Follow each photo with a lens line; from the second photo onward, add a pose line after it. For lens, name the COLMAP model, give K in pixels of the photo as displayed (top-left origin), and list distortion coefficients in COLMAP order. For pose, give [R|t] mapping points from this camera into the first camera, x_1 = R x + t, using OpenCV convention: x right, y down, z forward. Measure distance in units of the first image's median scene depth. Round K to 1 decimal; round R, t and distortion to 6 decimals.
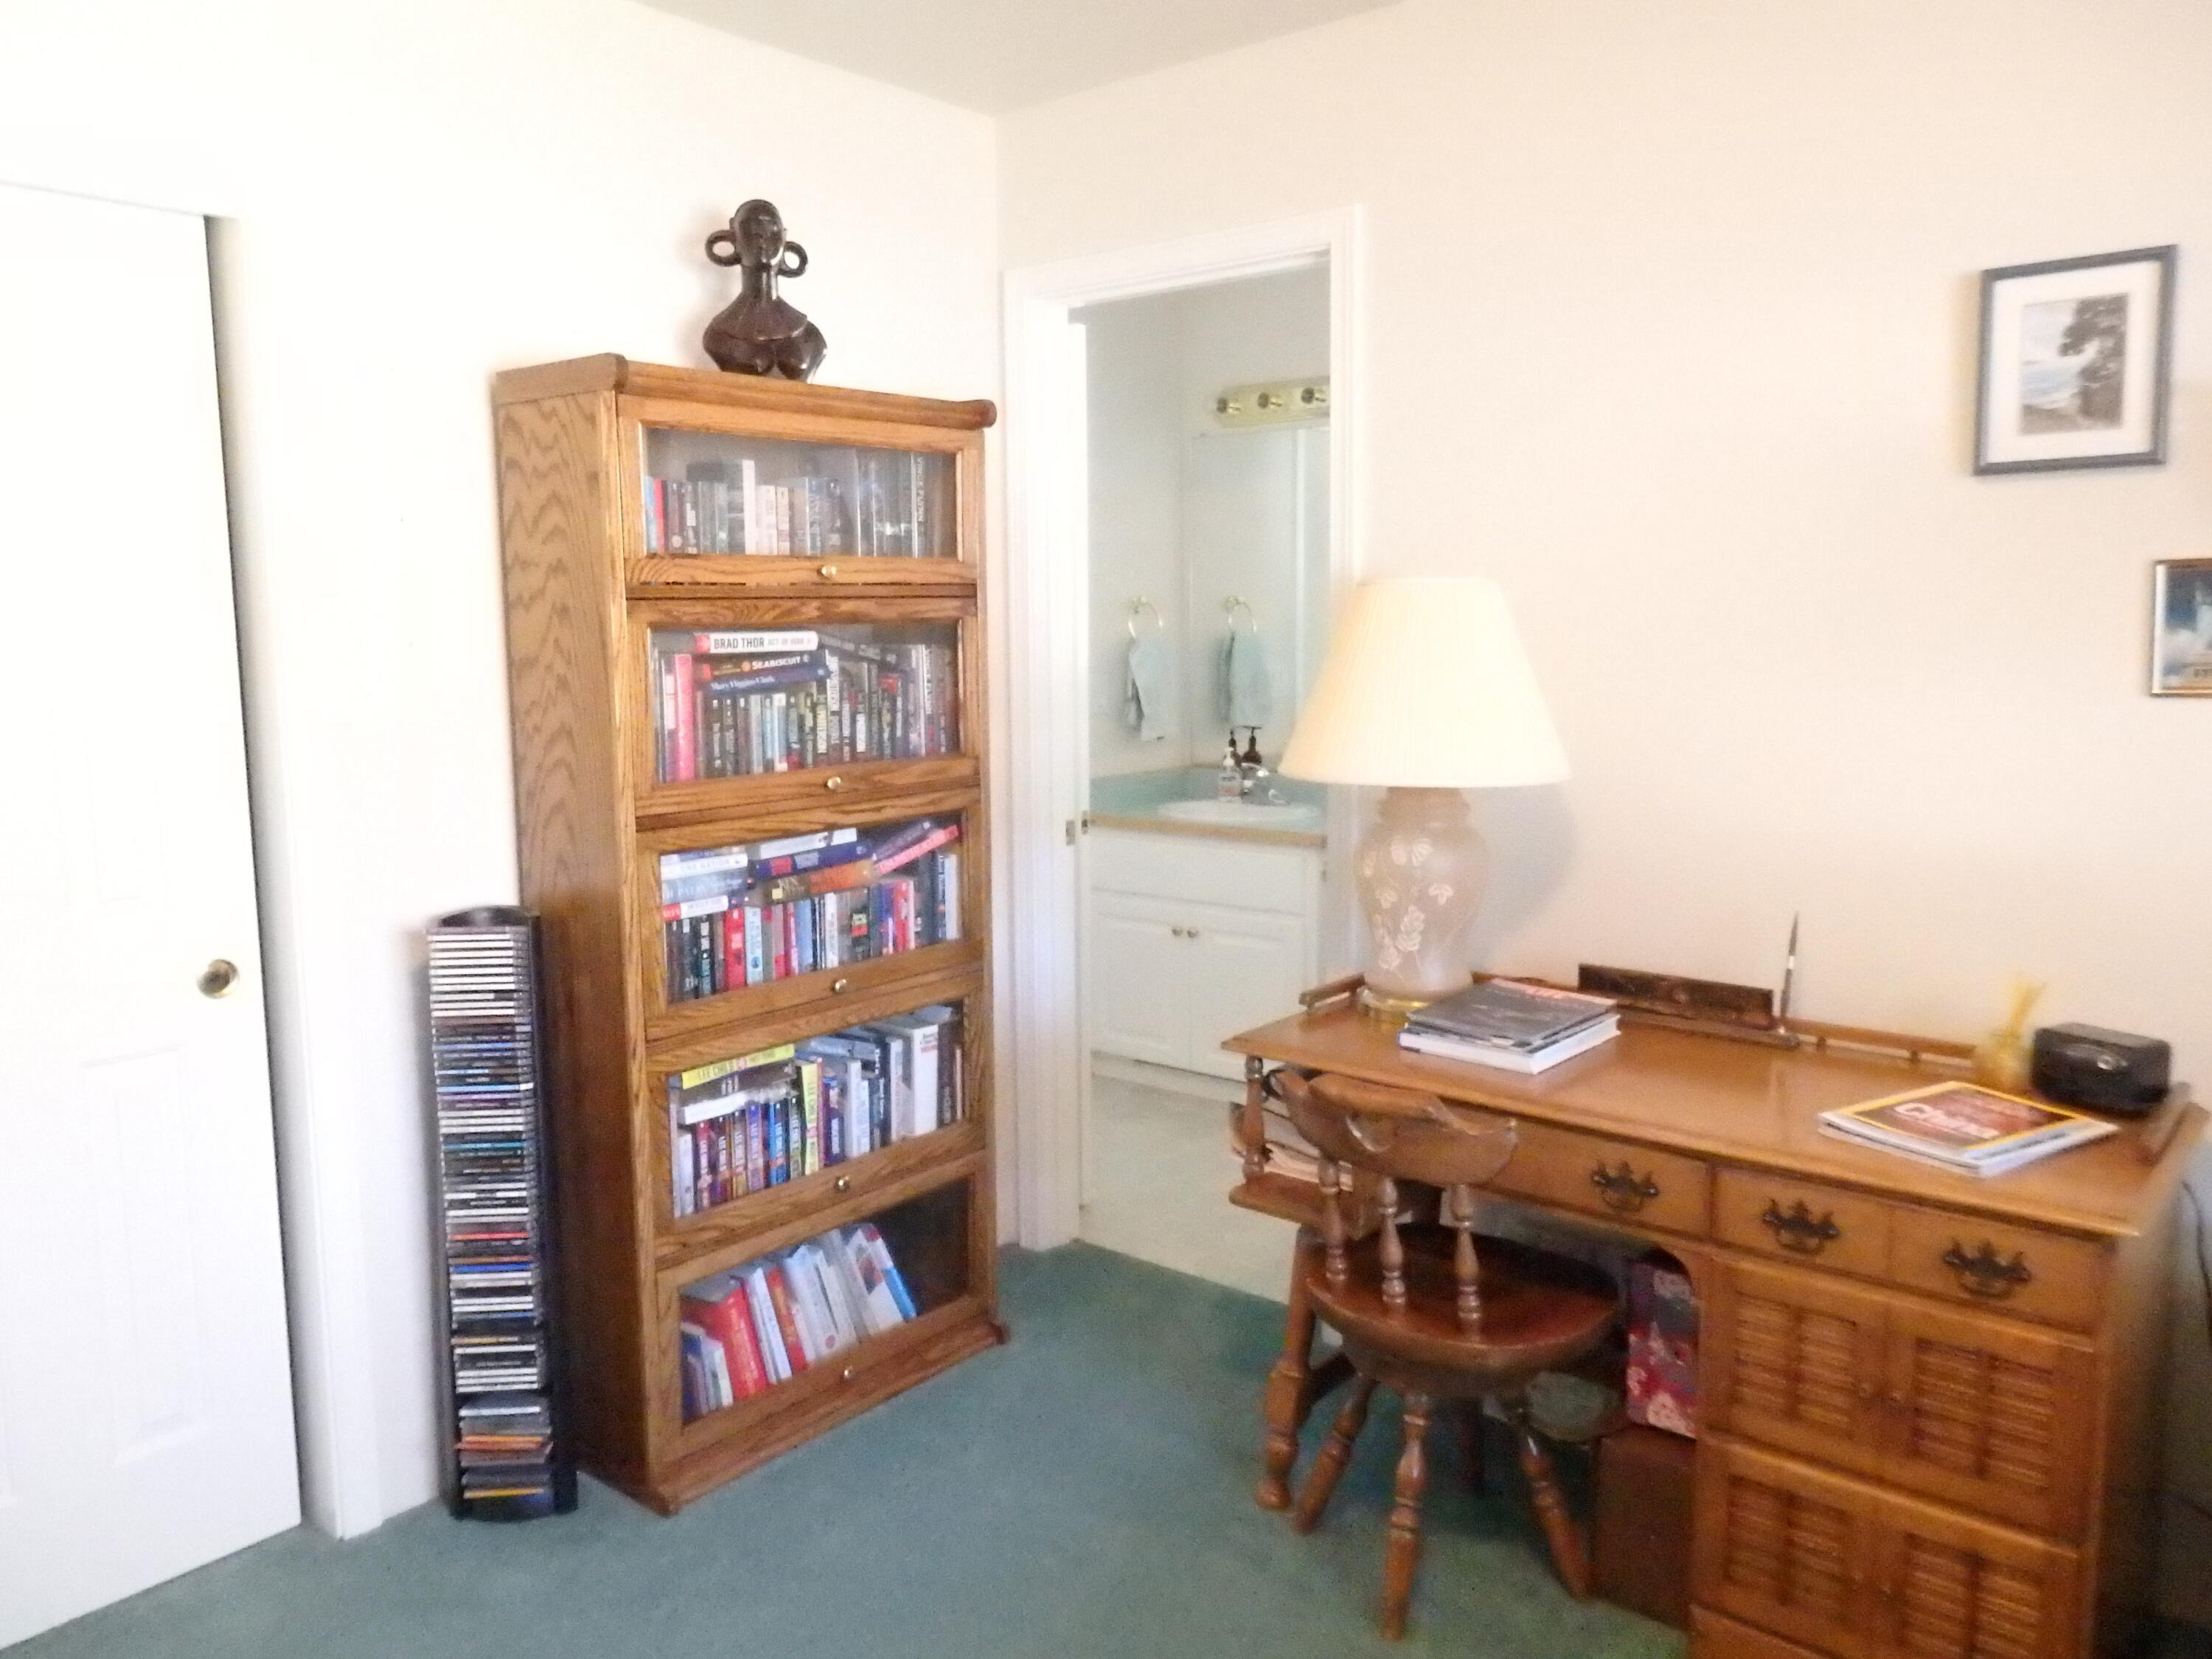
lens RADIAL K [[1650.6, 0, 1103.7], [0, 1650.6, 816.8], [0, 0, 1]] dist [0.002908, 0.016481]
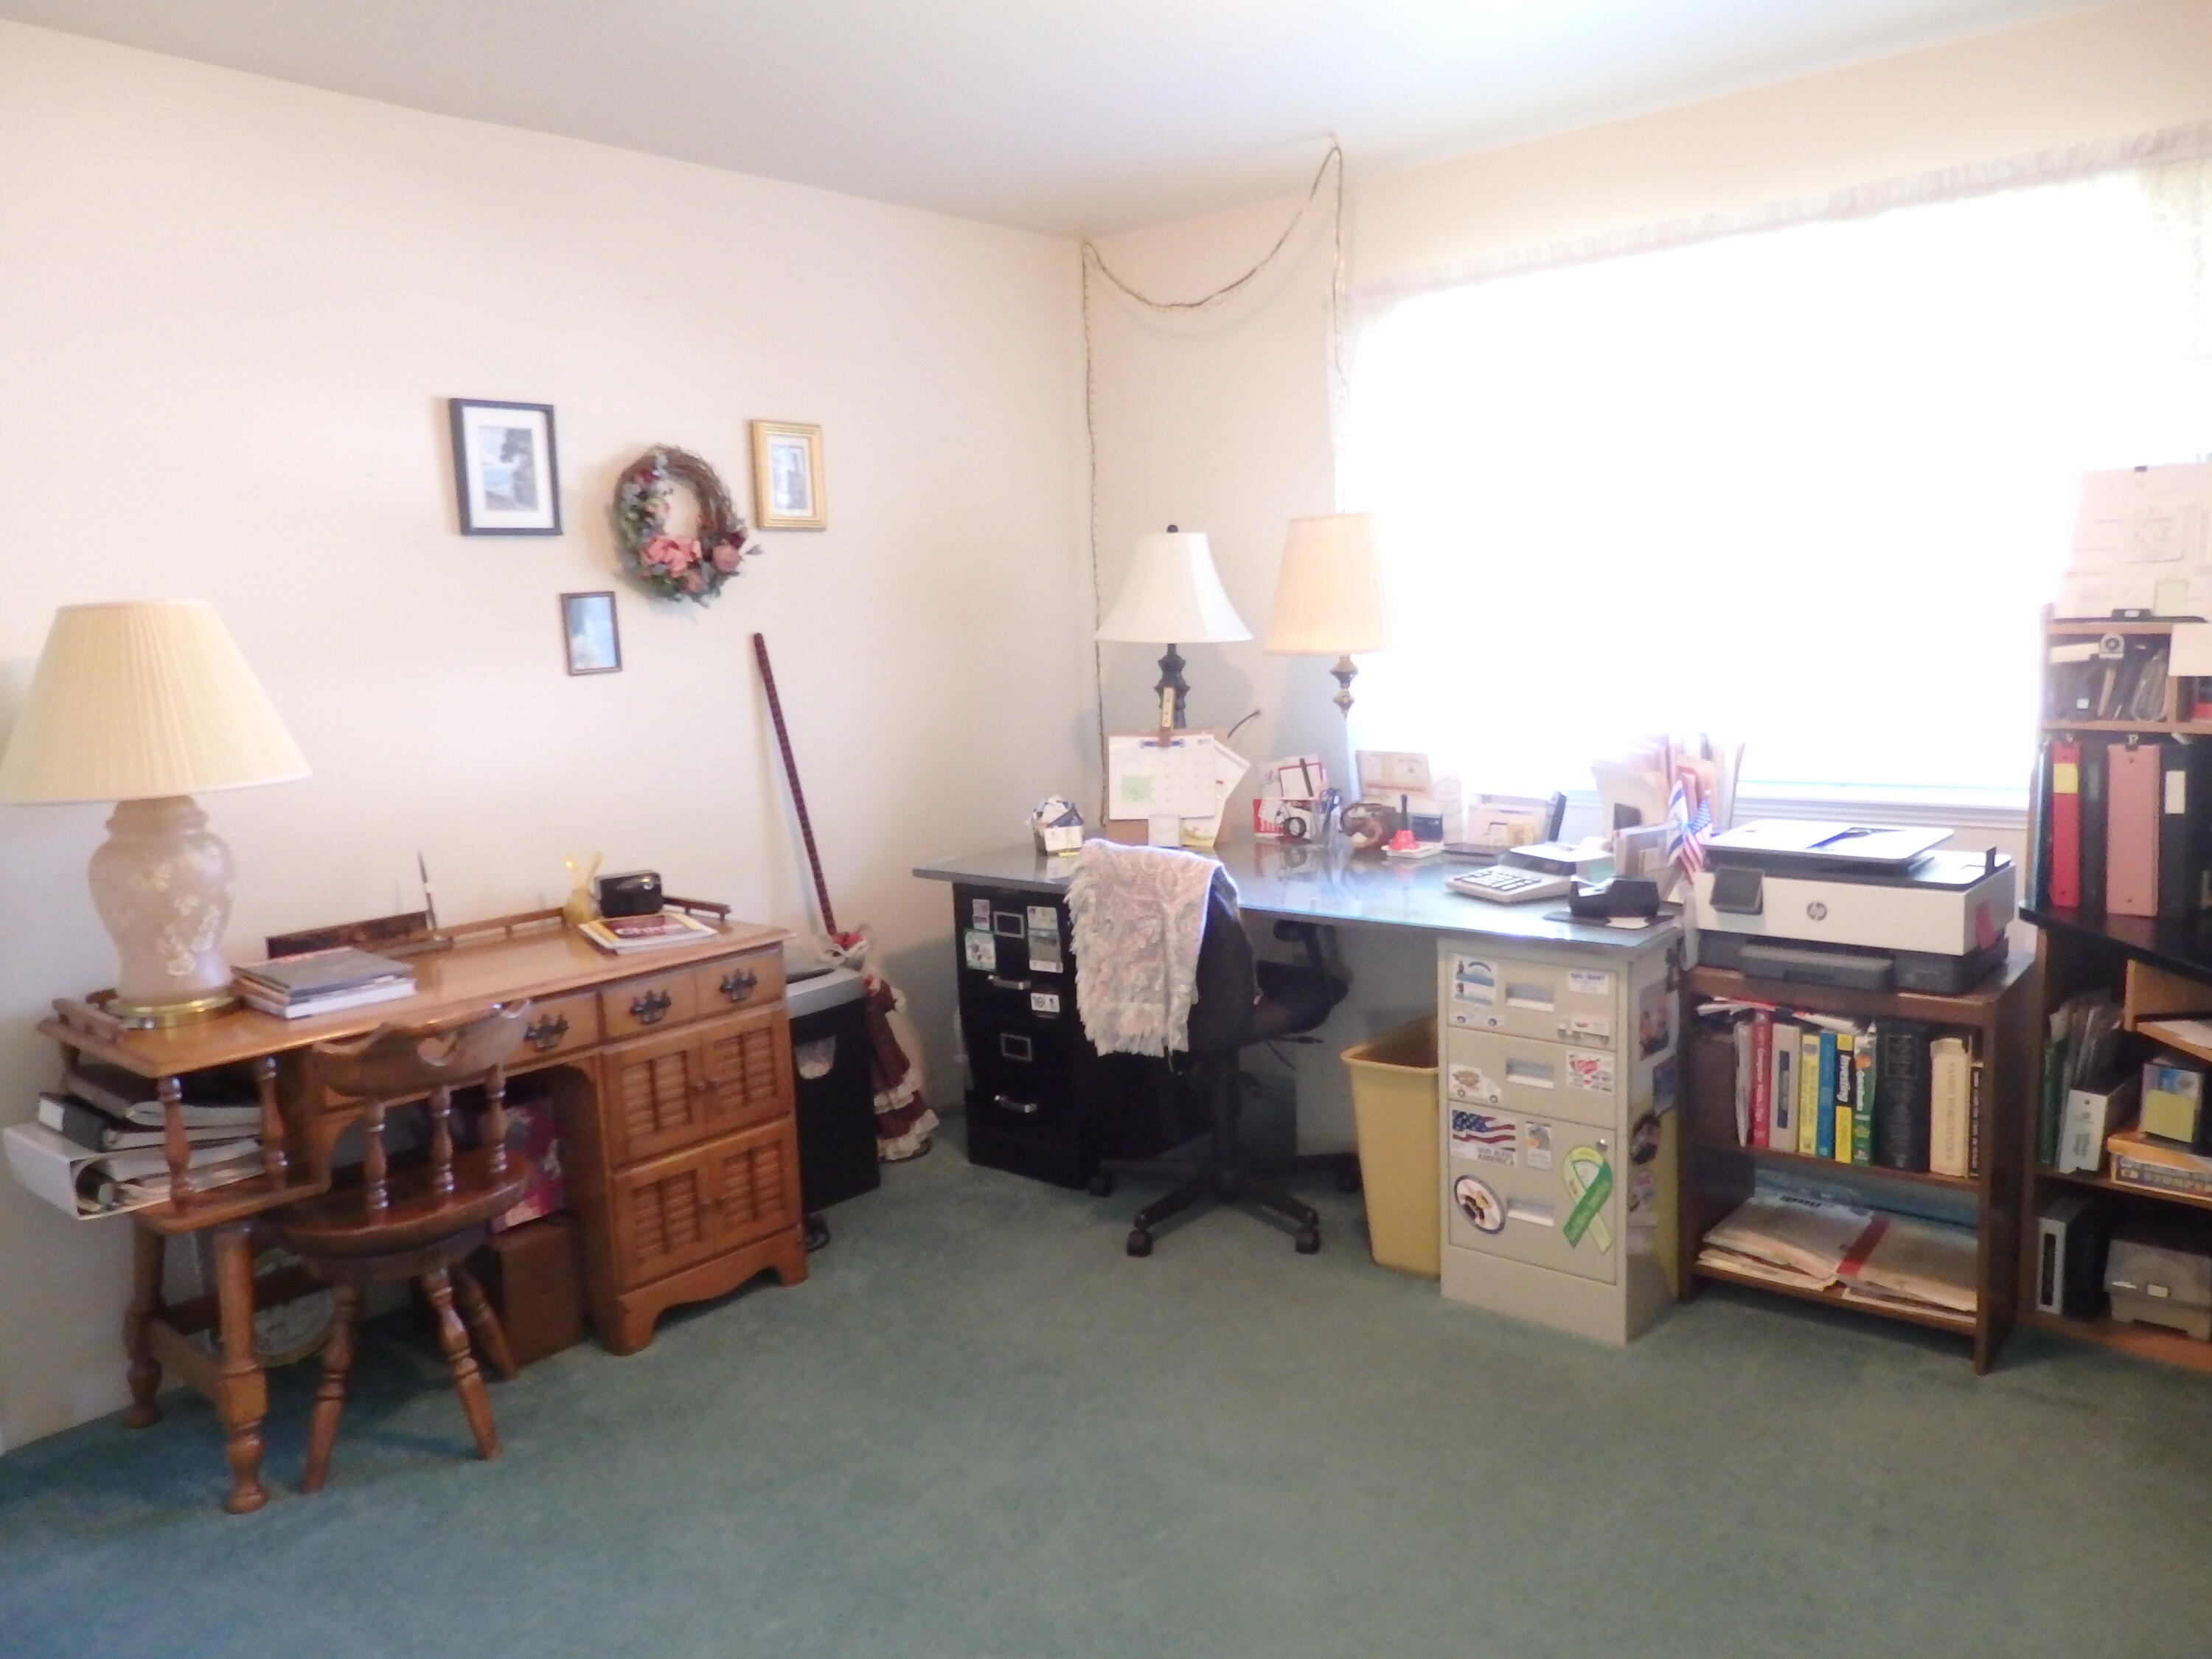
lens RADIAL K [[1650.6, 0, 1103.7], [0, 1650.6, 816.8], [0, 0, 1]] dist [0.002908, 0.016481]
pose [[0.004238, -0.115481, 0.993301, -1.004985], [0.166786, 0.979478, 0.113162, -0.031646], [-0.985984, 0.165189, 0.023412, 0.456809]]
